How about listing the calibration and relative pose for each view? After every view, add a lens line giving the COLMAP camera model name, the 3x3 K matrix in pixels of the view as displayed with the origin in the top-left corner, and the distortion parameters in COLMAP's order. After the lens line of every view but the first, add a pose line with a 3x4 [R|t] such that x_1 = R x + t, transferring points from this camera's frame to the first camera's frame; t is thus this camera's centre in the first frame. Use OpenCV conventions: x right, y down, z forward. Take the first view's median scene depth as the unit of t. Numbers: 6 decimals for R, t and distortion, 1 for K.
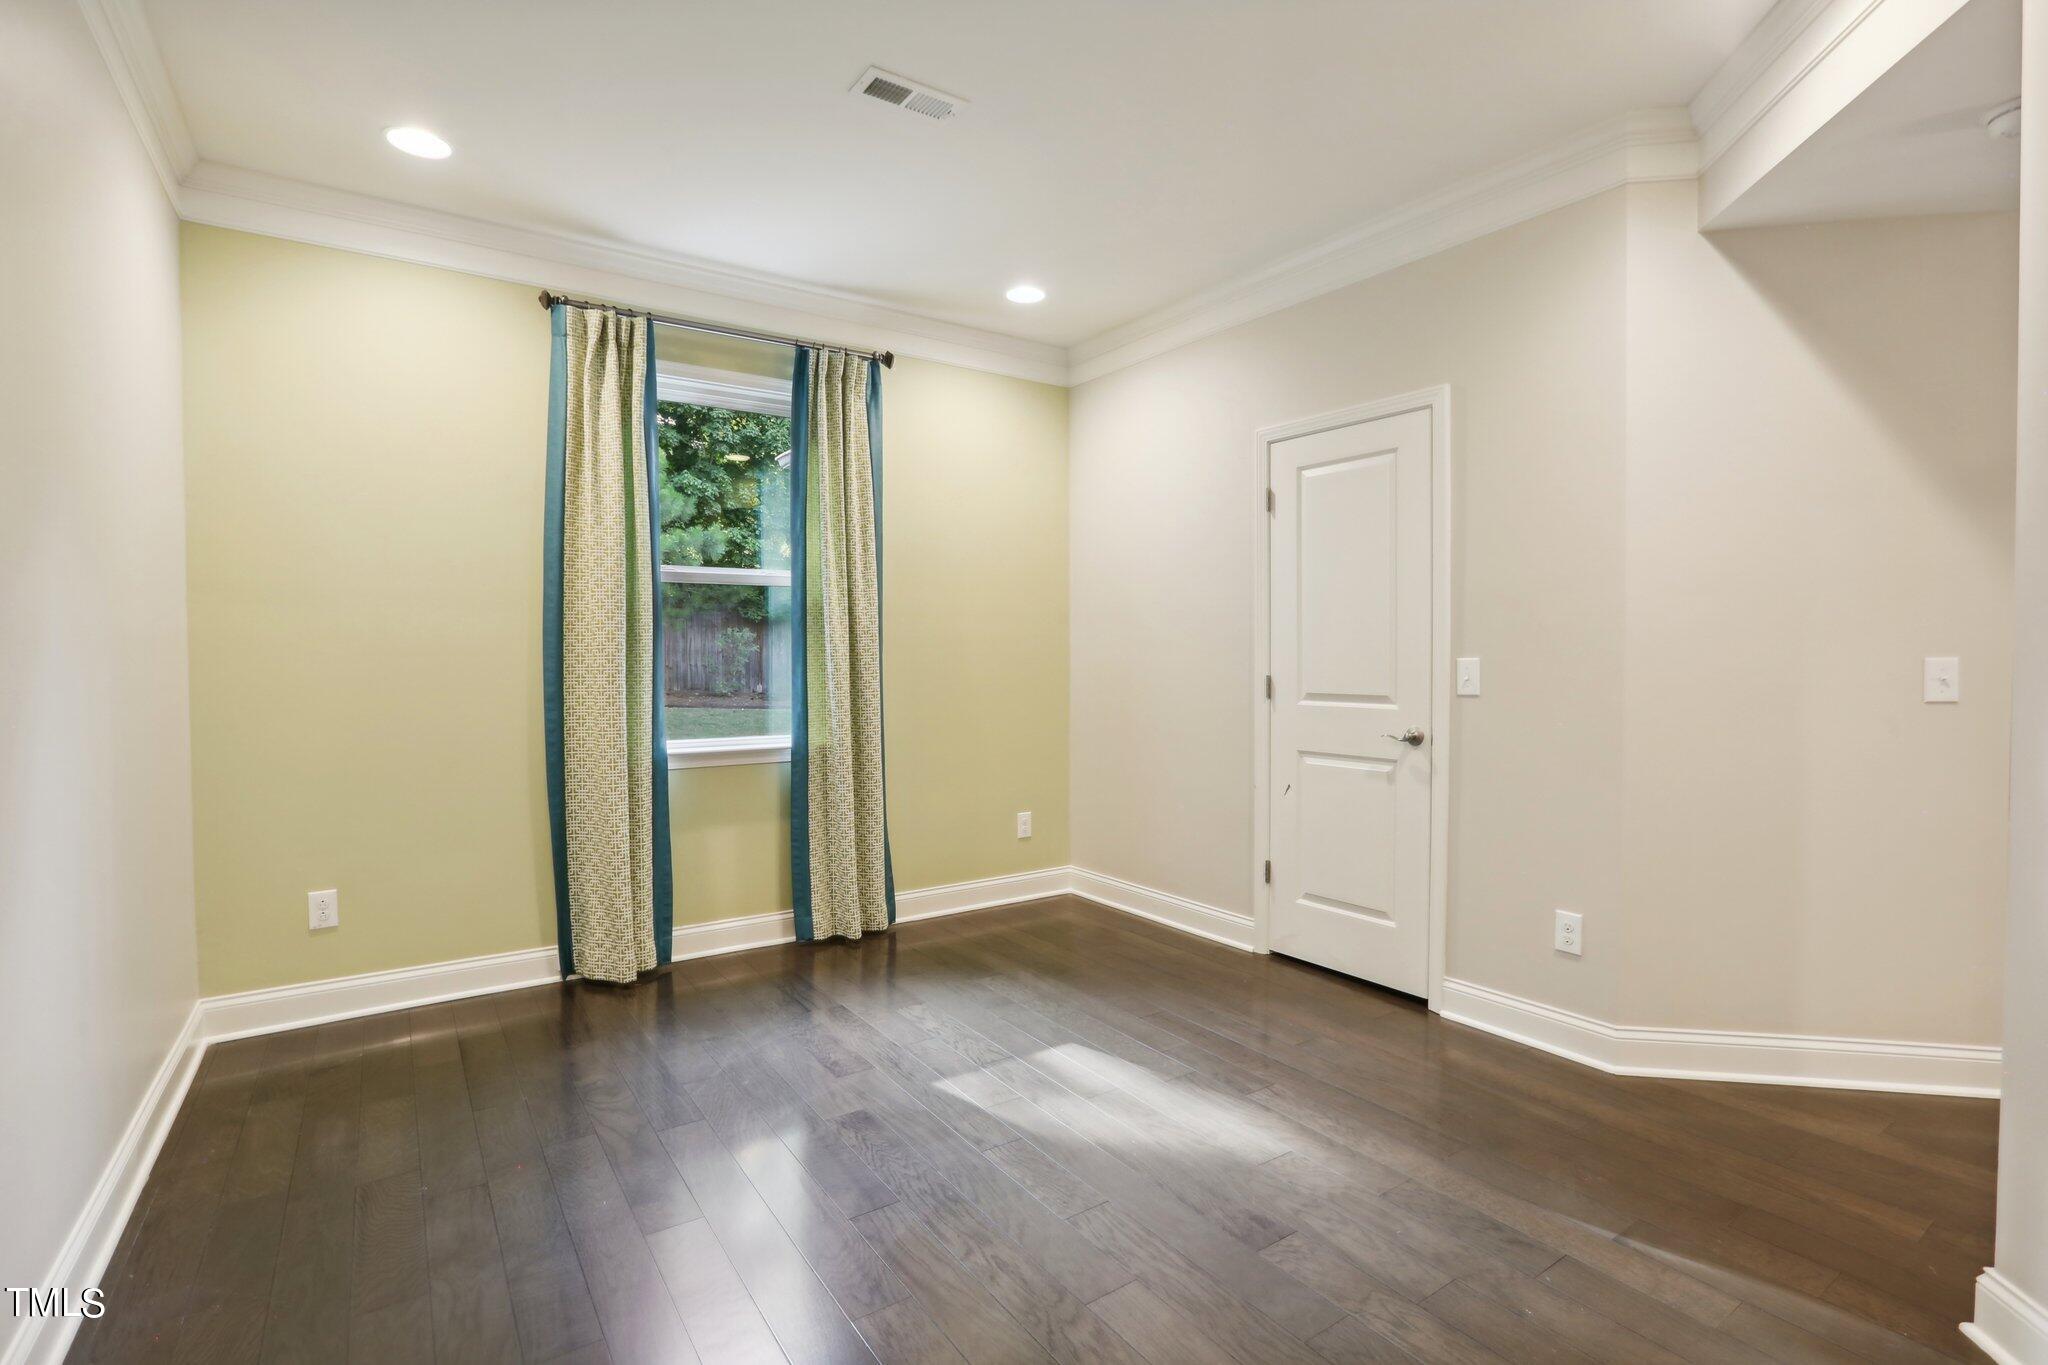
lens RADIAL K [[946.7, 0, 1031.3], [0, 946.7, 651.6], [0, 0, 1]] dist [-0.046202, 0.028987]
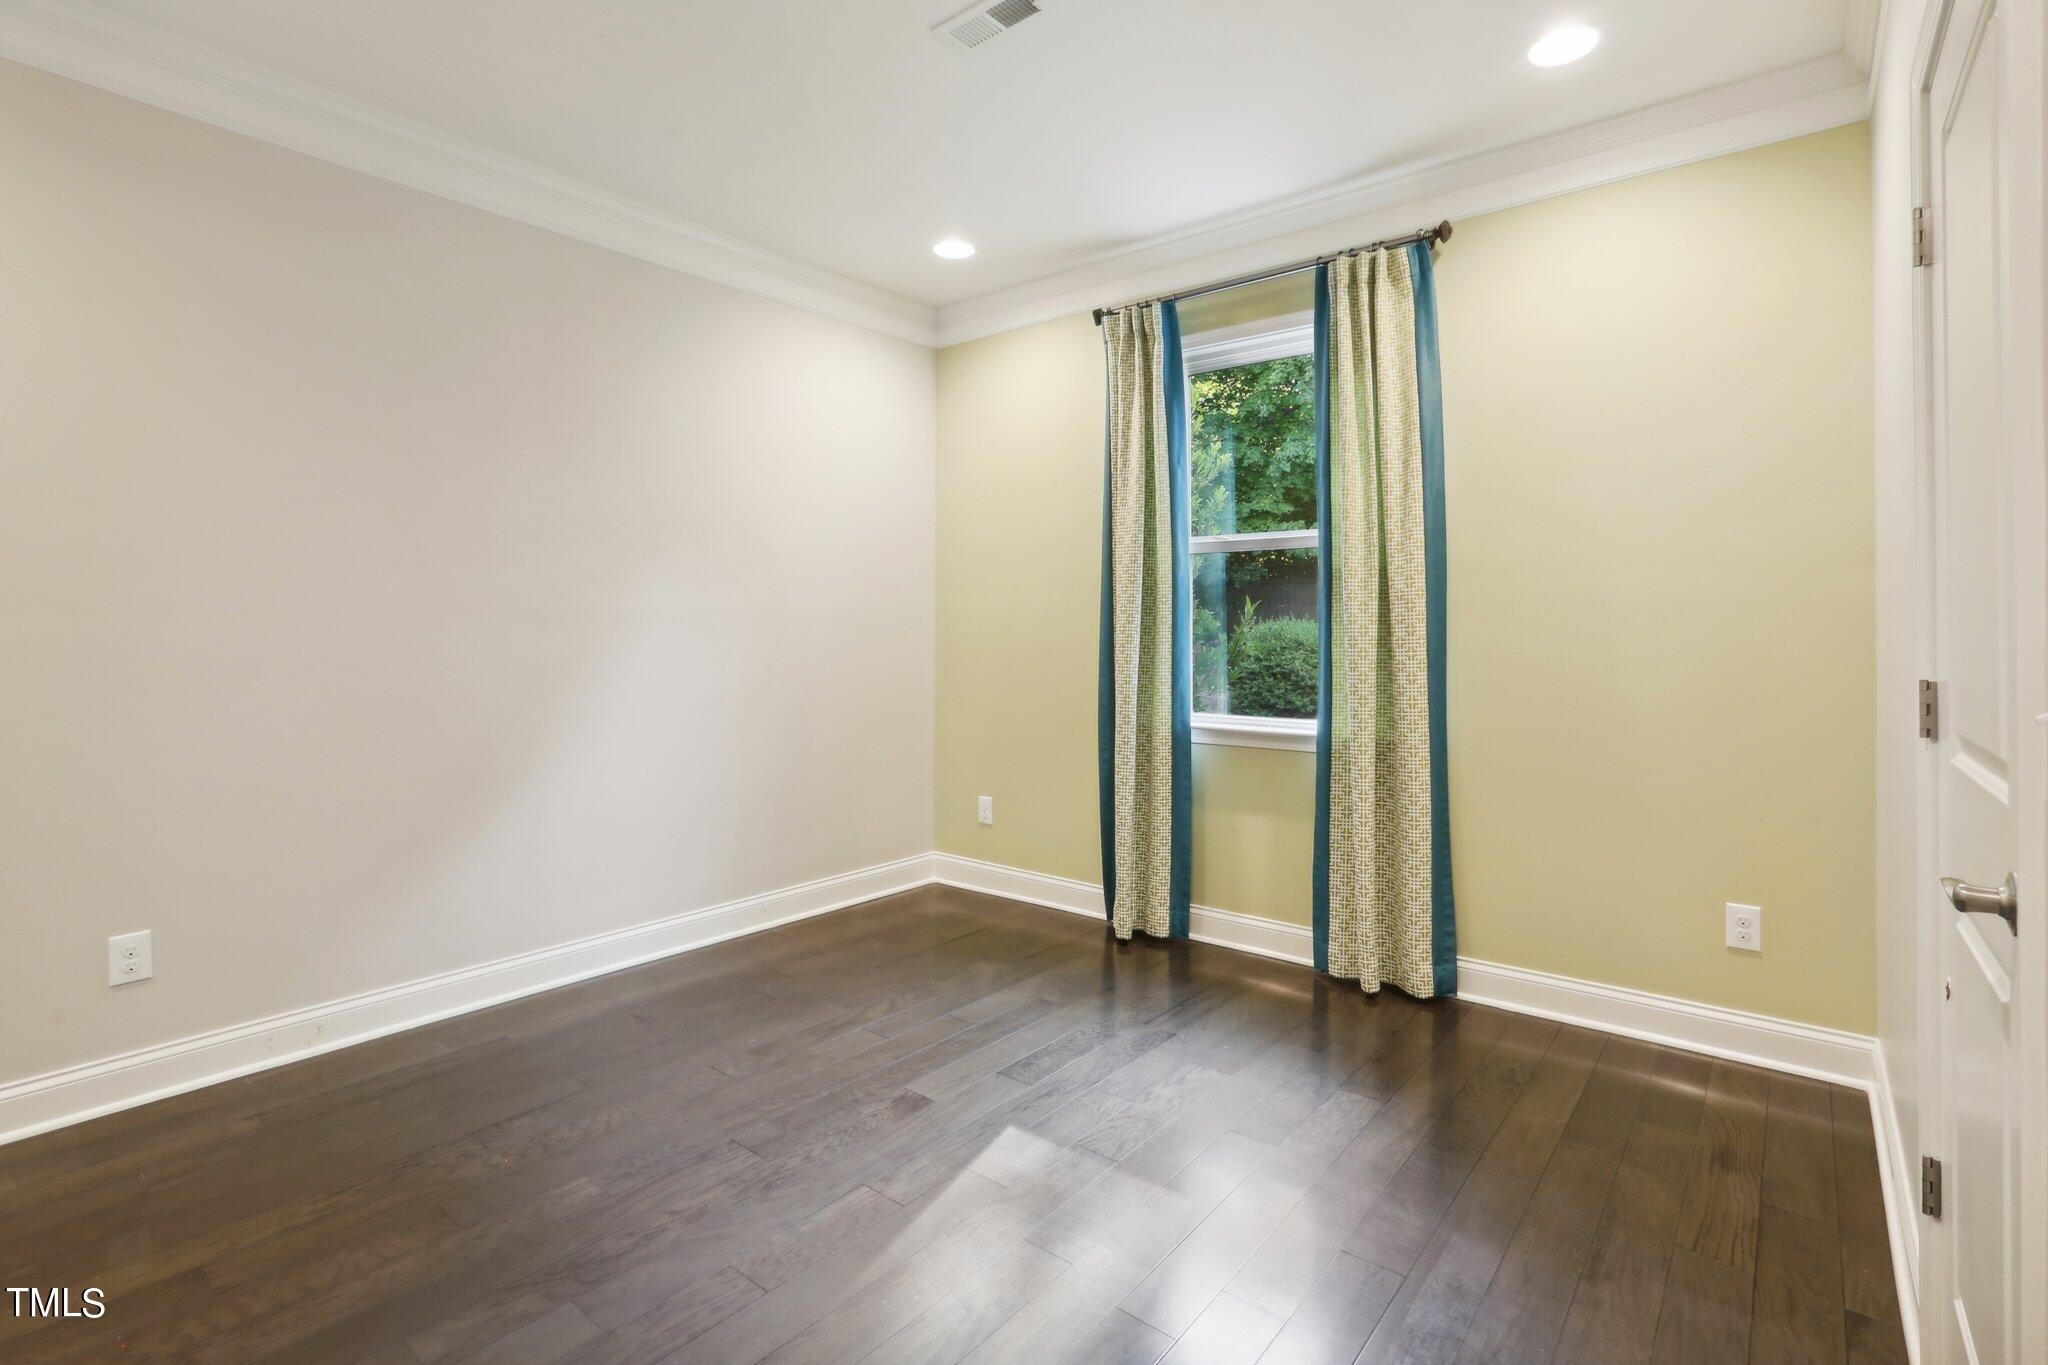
lens RADIAL K [[953.6, 0, 1026.8], [0, 953.6, 599.4], [0, 0, 1]] dist [-0.019735, -0.000106]
pose [[0.295987, -0.028481, -0.954767, 0.523858], [0.000050, 0.999556, -0.029802, 0.004123], [0.955192, 0.008774, 0.295857, 0.532326]]
